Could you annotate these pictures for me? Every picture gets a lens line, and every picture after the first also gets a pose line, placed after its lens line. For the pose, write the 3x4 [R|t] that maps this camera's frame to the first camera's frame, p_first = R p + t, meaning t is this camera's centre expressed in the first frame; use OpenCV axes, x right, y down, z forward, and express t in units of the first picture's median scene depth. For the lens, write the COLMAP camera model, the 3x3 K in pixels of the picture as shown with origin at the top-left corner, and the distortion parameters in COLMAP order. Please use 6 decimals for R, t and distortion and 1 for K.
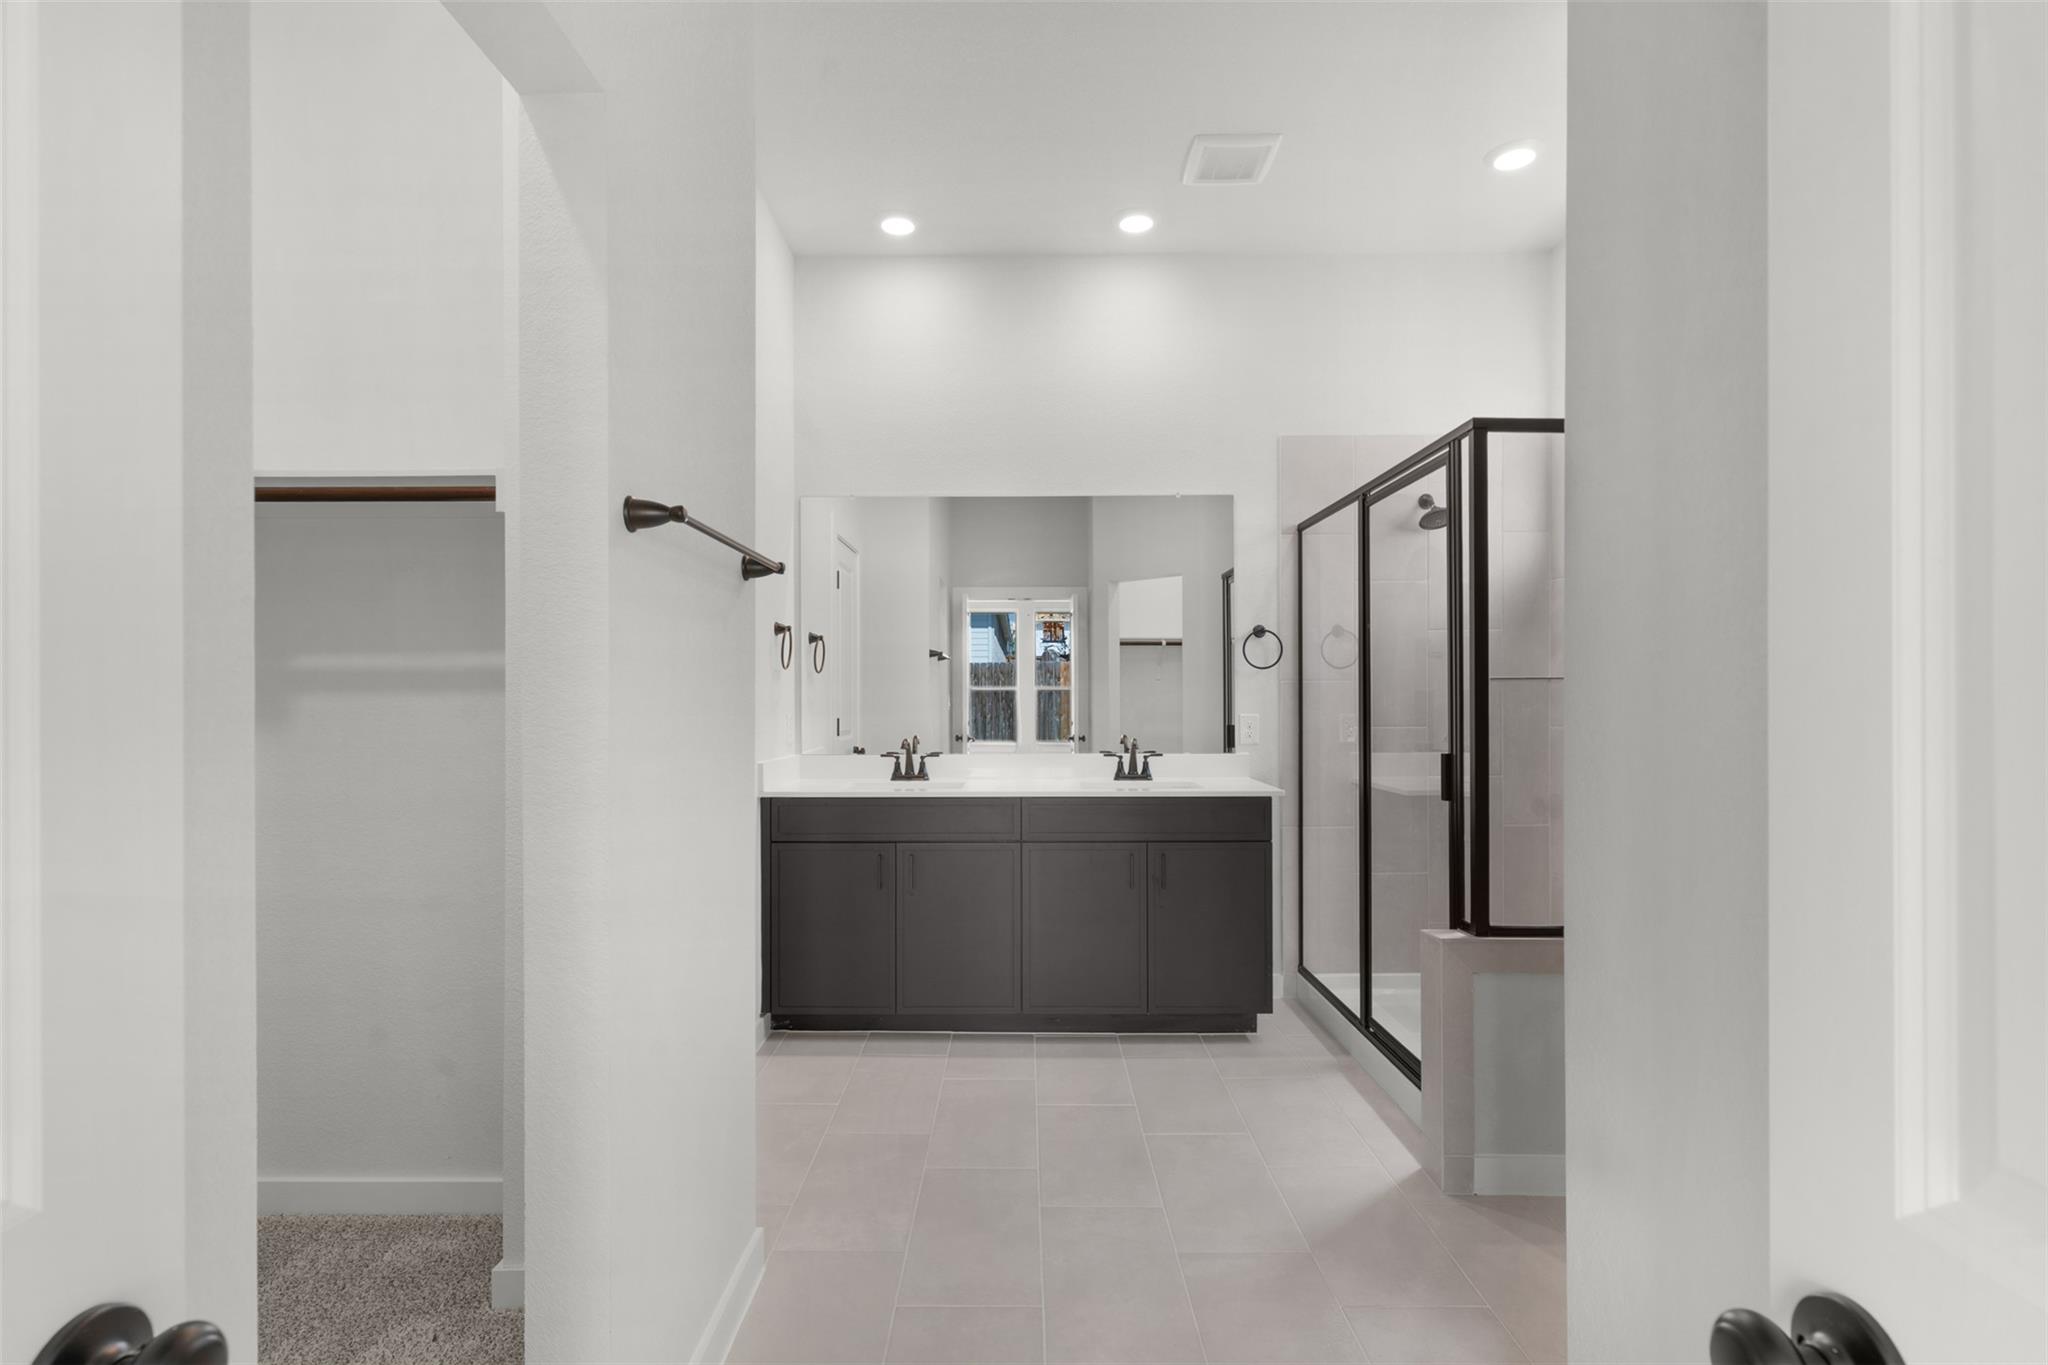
lens RADIAL K [[1010.4, 0, 1020.9], [0, 1010.4, 690.0], [0, 0, 1]] dist [-0.005675, -0.000543]
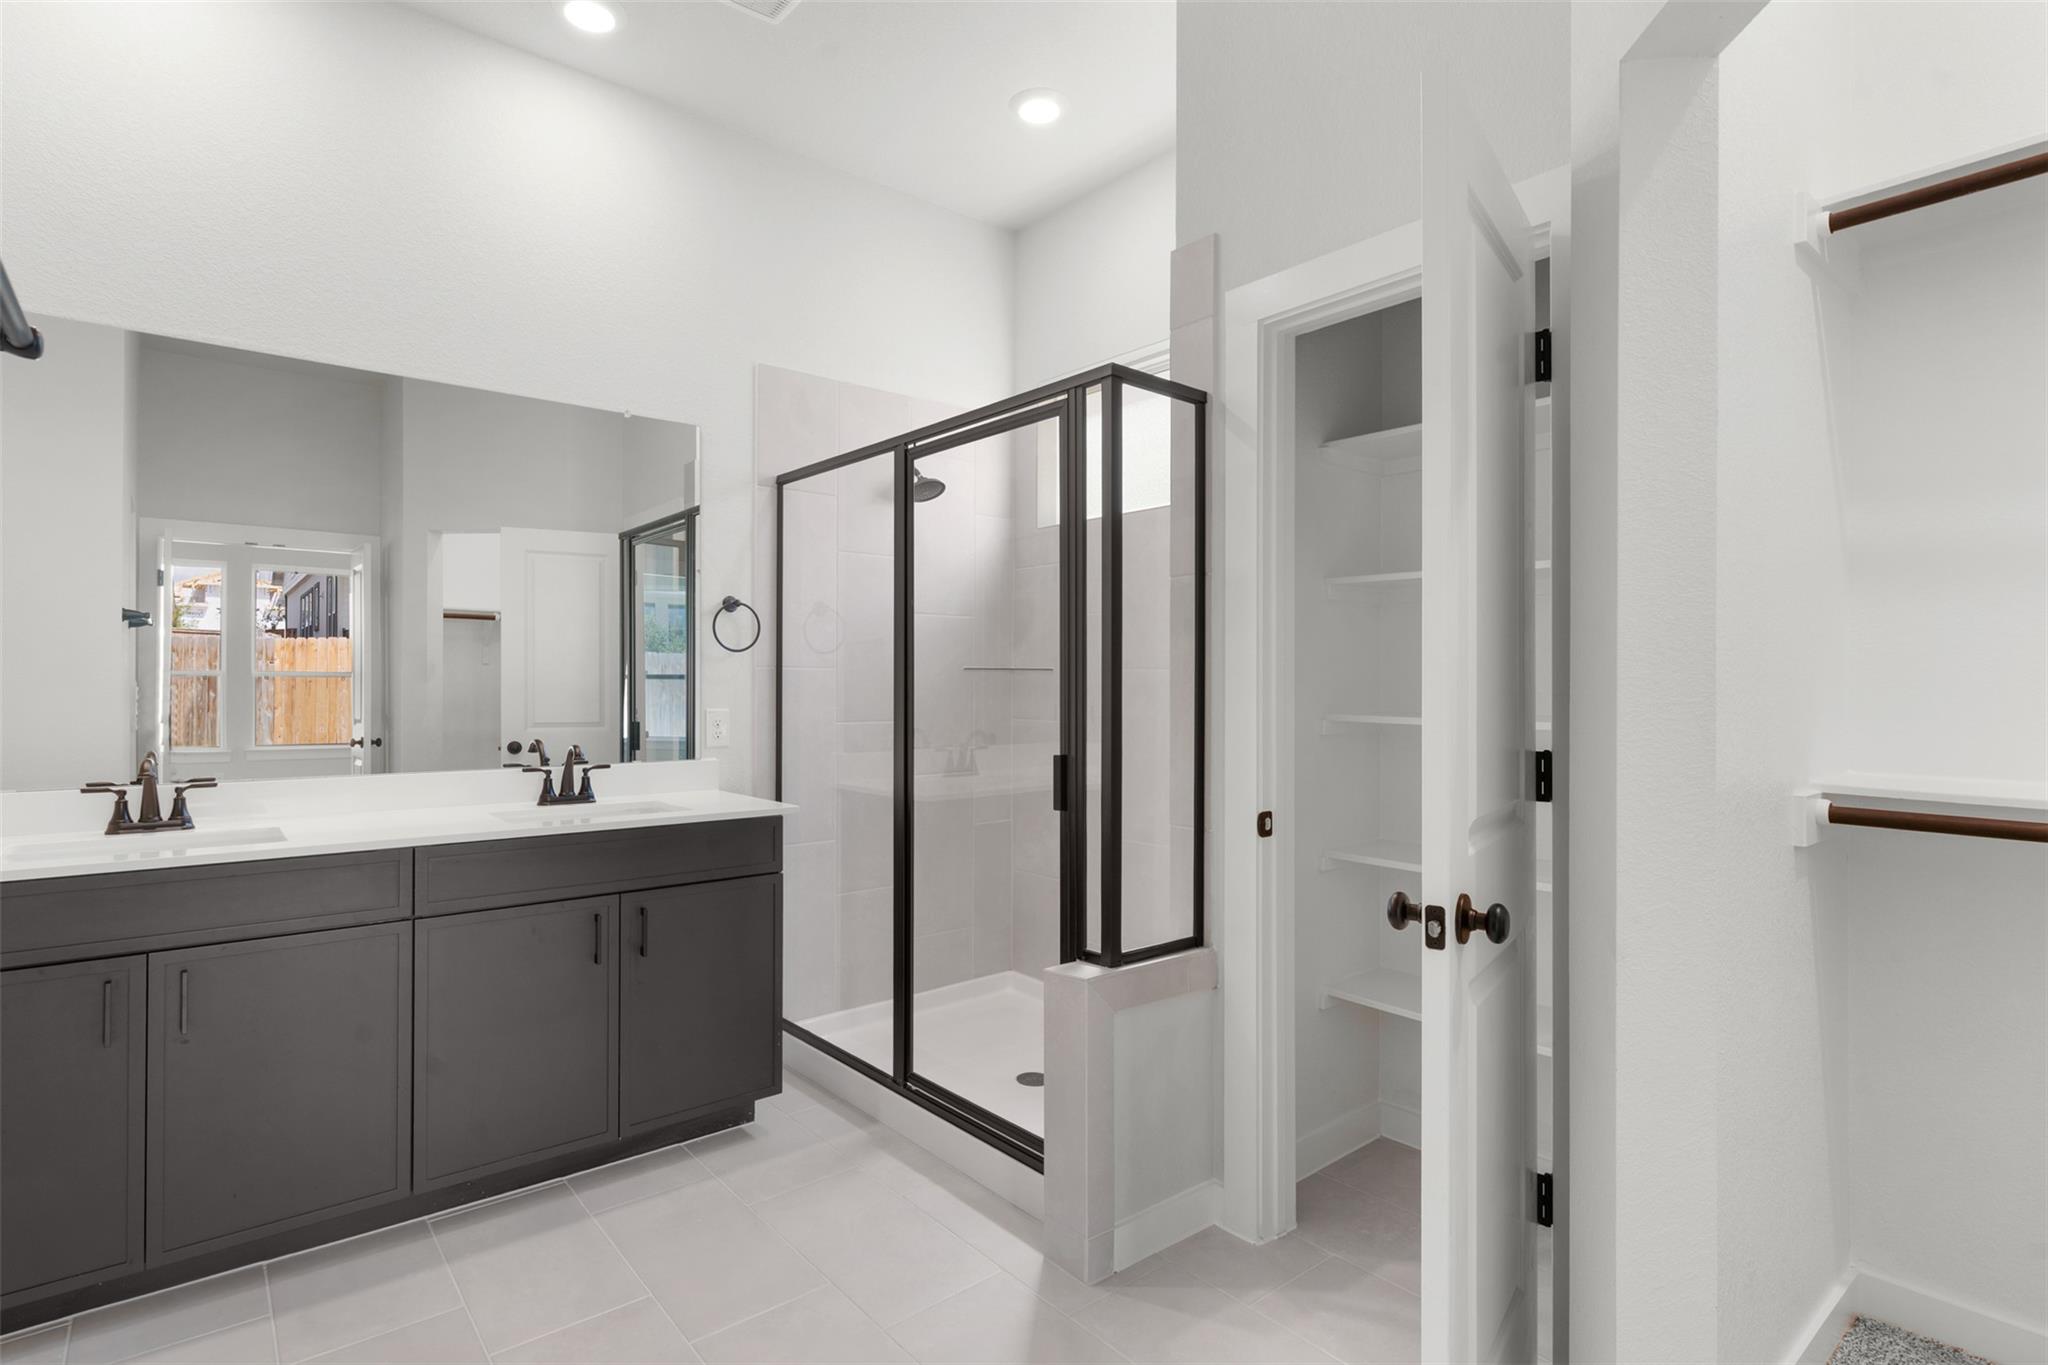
lens RADIAL K [[1010.4, 0, 1024.8], [0, 1010.4, 684.1], [0, 0, 1]] dist [-0.005675, -0.000543]
pose [[0.758784, 0.008296, 0.651290, -0.118644], [-0.010030, 0.999949, -0.001052, 0.003352], [-0.651266, -0.005734, 0.758828, 0.287931]]
